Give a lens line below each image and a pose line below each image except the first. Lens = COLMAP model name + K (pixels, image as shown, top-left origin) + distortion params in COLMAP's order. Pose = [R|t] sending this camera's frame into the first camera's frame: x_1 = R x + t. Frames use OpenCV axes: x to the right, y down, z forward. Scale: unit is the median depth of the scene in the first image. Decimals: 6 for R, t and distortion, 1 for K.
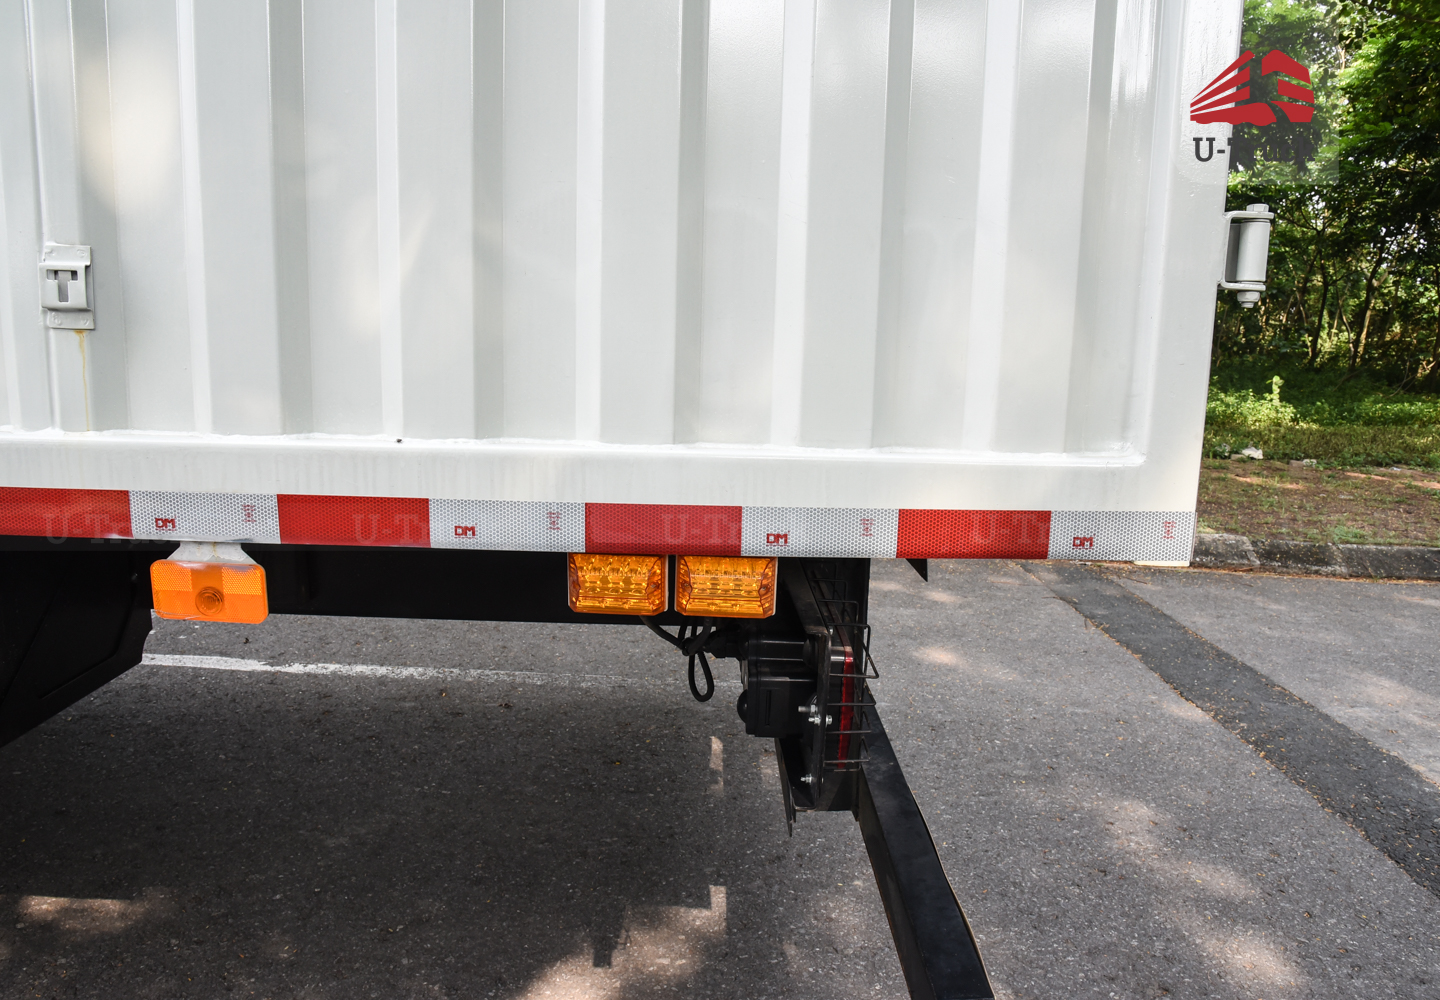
lens RADIAL K [[1009.1, 0, 714.9], [0, 1009.1, 503.9], [0, 0, 1]] dist [-0.115383, 0.053357]
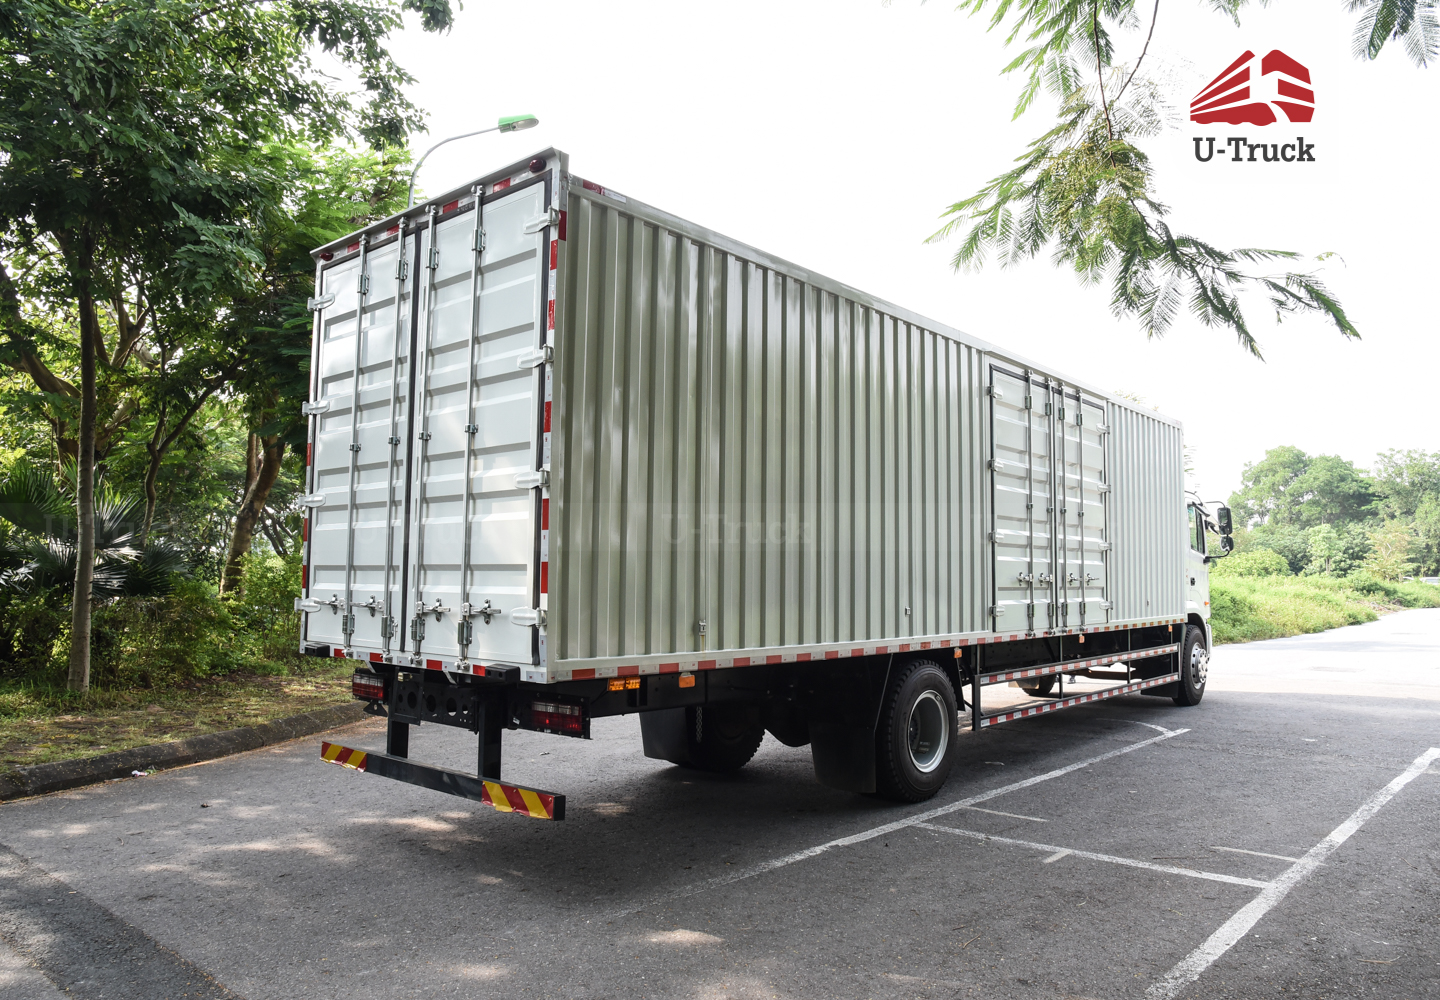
lens RADIAL K [[1009.1, 0, 714.9], [0, 1009.1, 503.9], [0, 0, 1]] dist [-0.115383, 0.053357]
pose [[-0.661668, -0.094238, -0.743852, 1.224164], [-0.168925, 0.985301, 0.025434, -0.515478], [0.730521, 0.142484, -0.667861, 2.443636]]
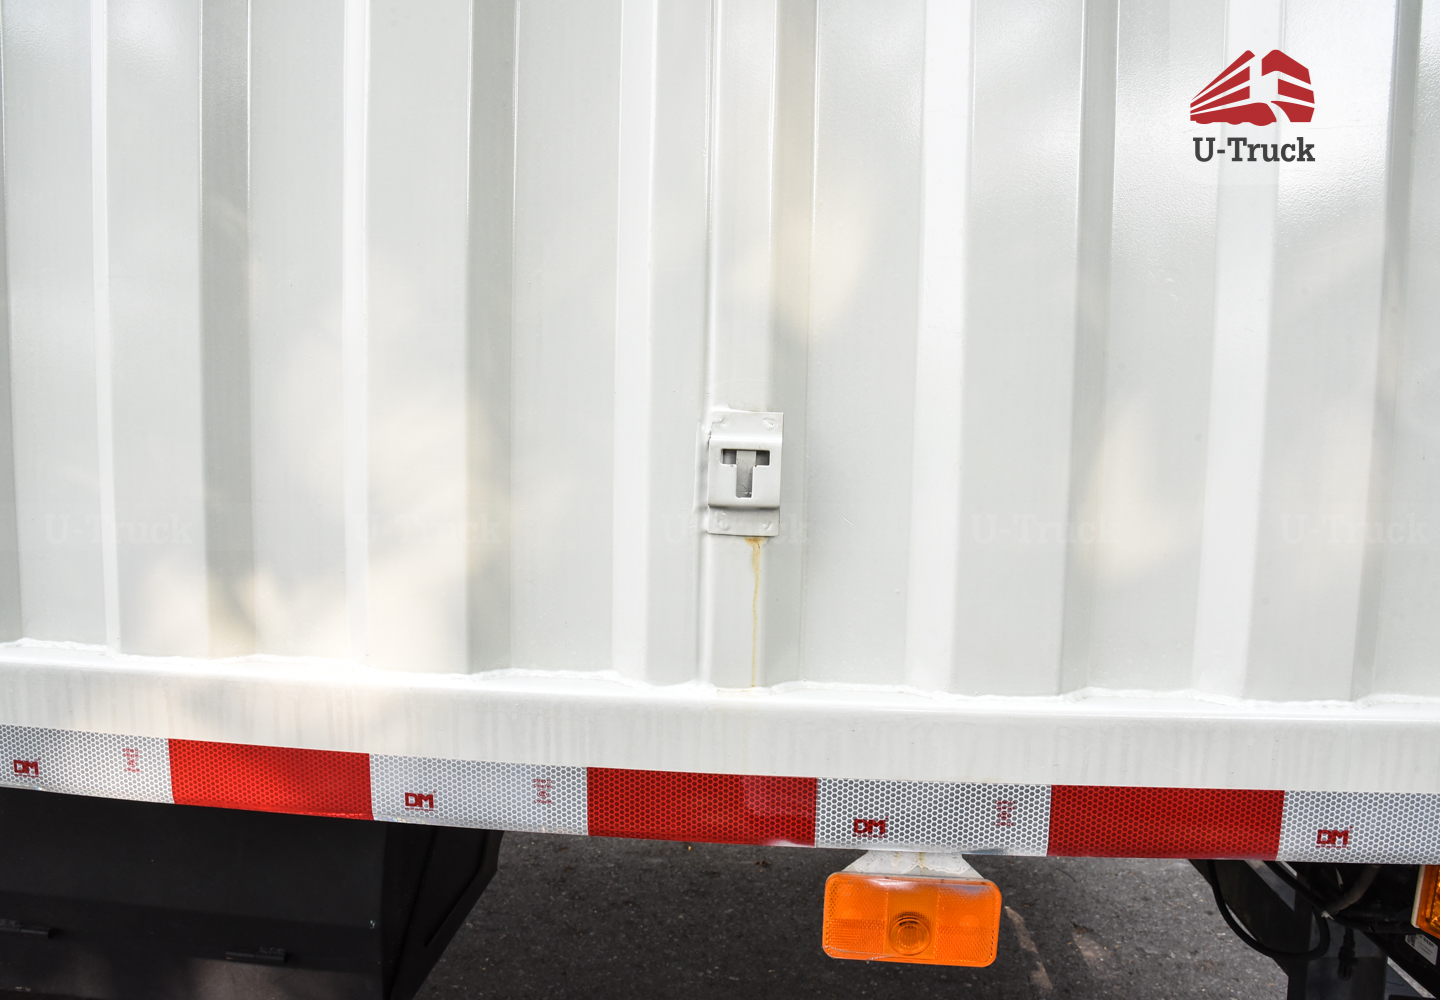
lens RADIAL K [[1009.1, 0, 714.9], [0, 1009.1, 503.9], [0, 0, 1]] dist [-0.115383, 0.053357]
pose [[0.994491, -0.006581, -0.104611, -0.190069], [-0.003415, 0.995462, -0.095093, -0.042528], [0.104762, 0.094927, 0.989956, 0.096596]]
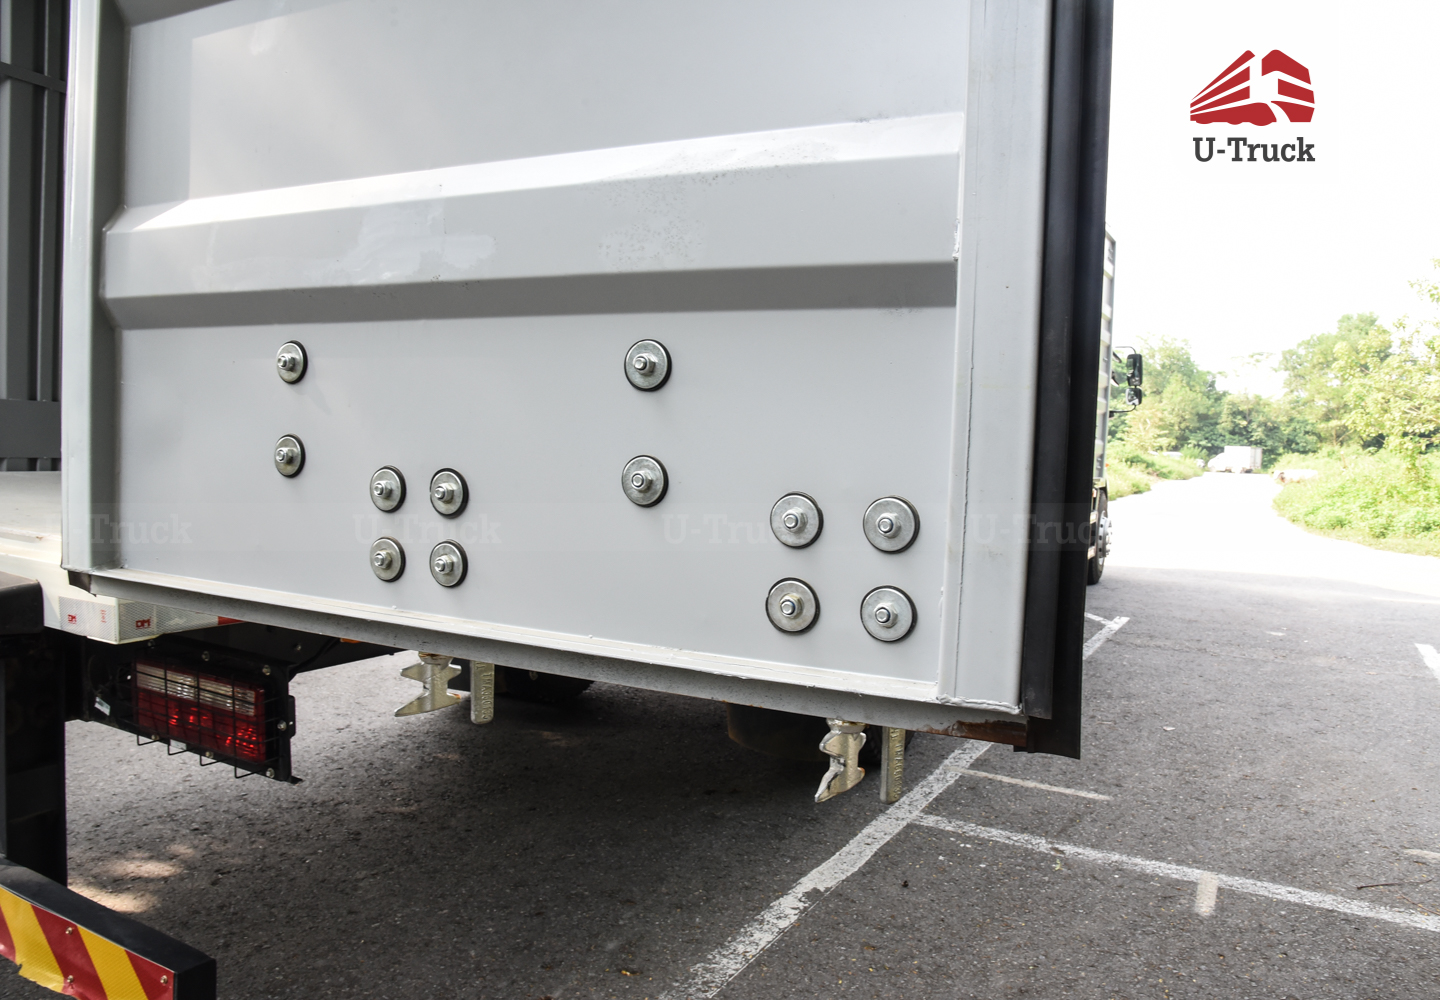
lens RADIAL K [[1009.1, 0, 714.9], [0, 1009.1, 503.9], [0, 0, 1]] dist [-0.115383, 0.053357]
pose [[-0.484211, 0.005072, -0.874937, 0.429305], [-0.212392, 0.969392, 0.123163, -0.320654], [0.848781, 0.245466, -0.468313, 1.635837]]
